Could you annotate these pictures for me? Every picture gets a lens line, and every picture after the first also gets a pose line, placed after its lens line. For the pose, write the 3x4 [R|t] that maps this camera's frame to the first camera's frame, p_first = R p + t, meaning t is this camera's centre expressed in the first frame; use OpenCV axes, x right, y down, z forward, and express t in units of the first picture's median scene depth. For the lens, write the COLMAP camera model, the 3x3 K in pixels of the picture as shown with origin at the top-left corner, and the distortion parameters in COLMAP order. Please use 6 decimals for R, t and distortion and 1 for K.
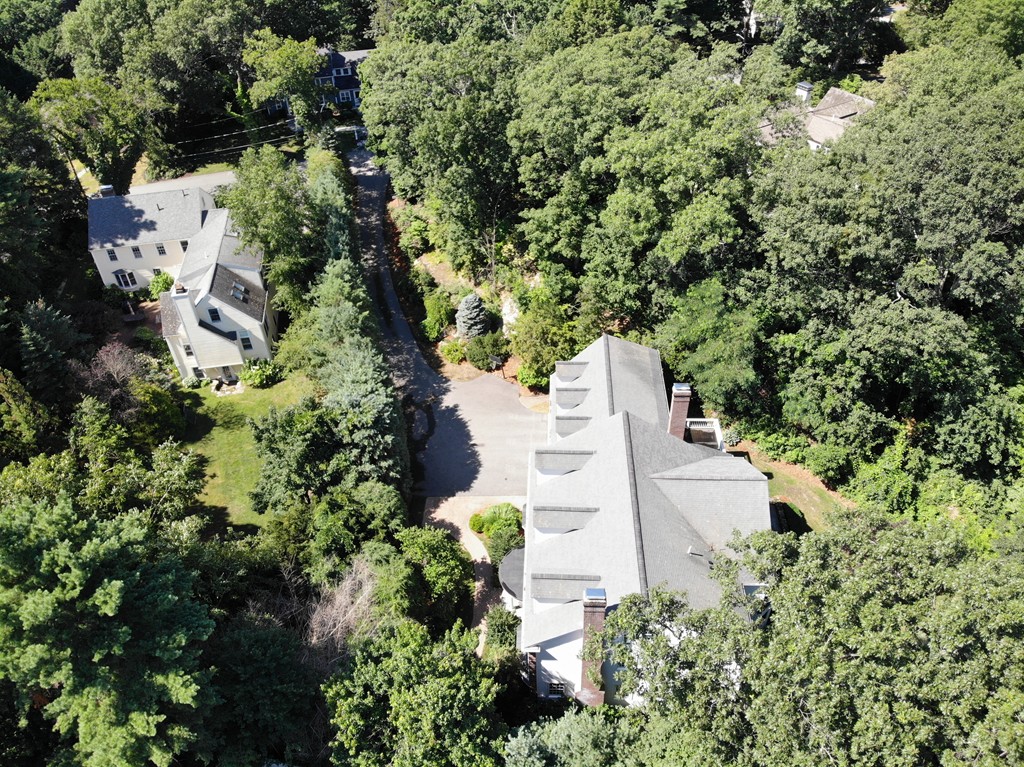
lens RADIAL K [[752.2, 0, 505.1], [0, 752.2, 385.9], [0, 0, 1]] dist [0.190858, -0.452552]
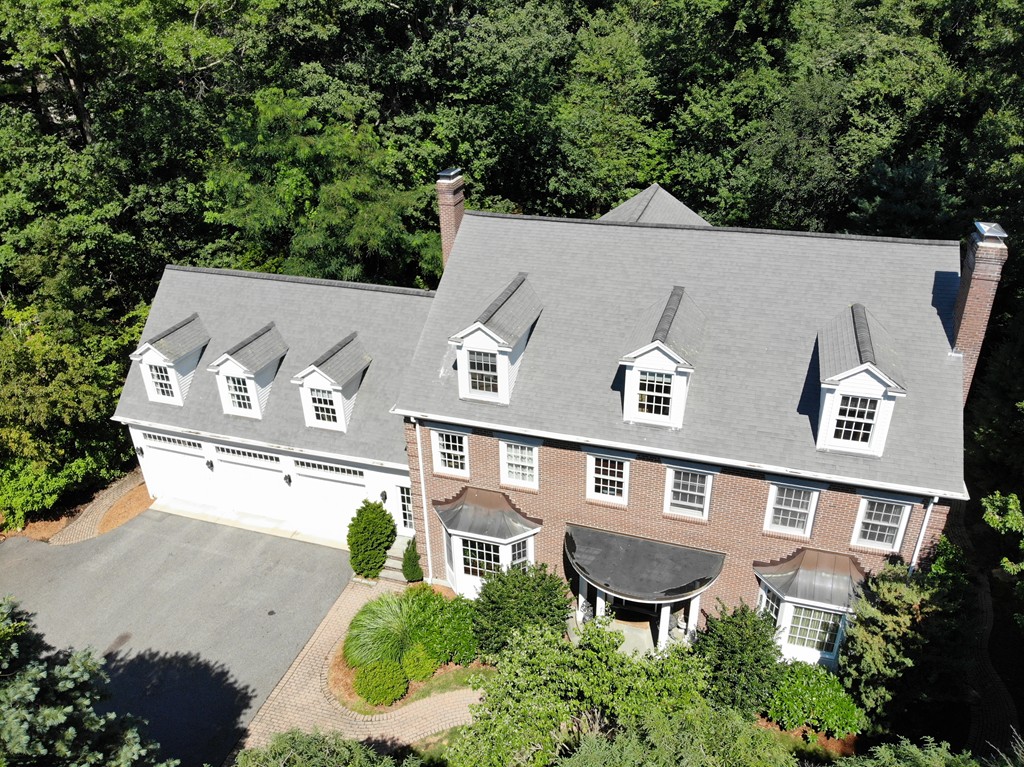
lens RADIAL K [[752.2, 0, 505.1], [0, 752.2, 385.9], [0, 0, 1]] dist [0.190858, -0.452552]
pose [[0.262119, -0.424352, 0.866729, -0.232041], [0.628101, 0.756880, 0.180617, 0.030354], [-0.732655, 0.497050, 0.464929, 0.564761]]
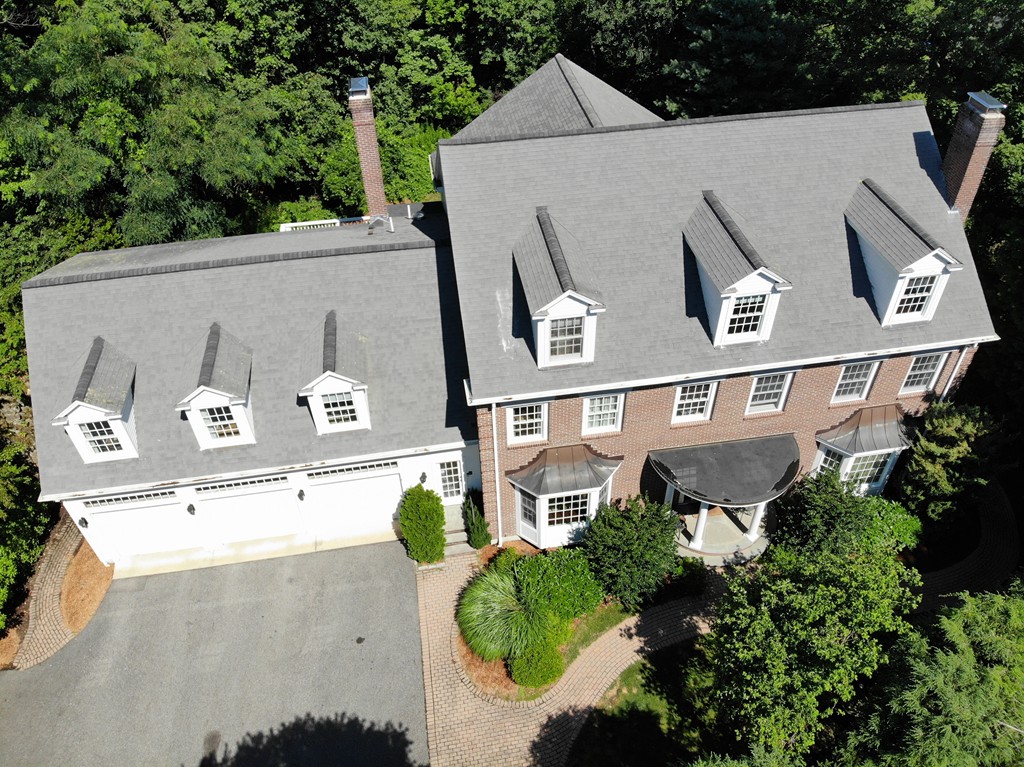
lens RADIAL K [[751.5, 0, 508.4], [0, 751.5, 392.0], [0, 0, 1]] dist [0.099228, -0.248228]
pose [[-0.207463, -0.635168, 0.743990, -0.184472], [0.649530, 0.479254, 0.590277, -0.091007], [-0.731485, 0.605704, 0.313133, 0.649536]]
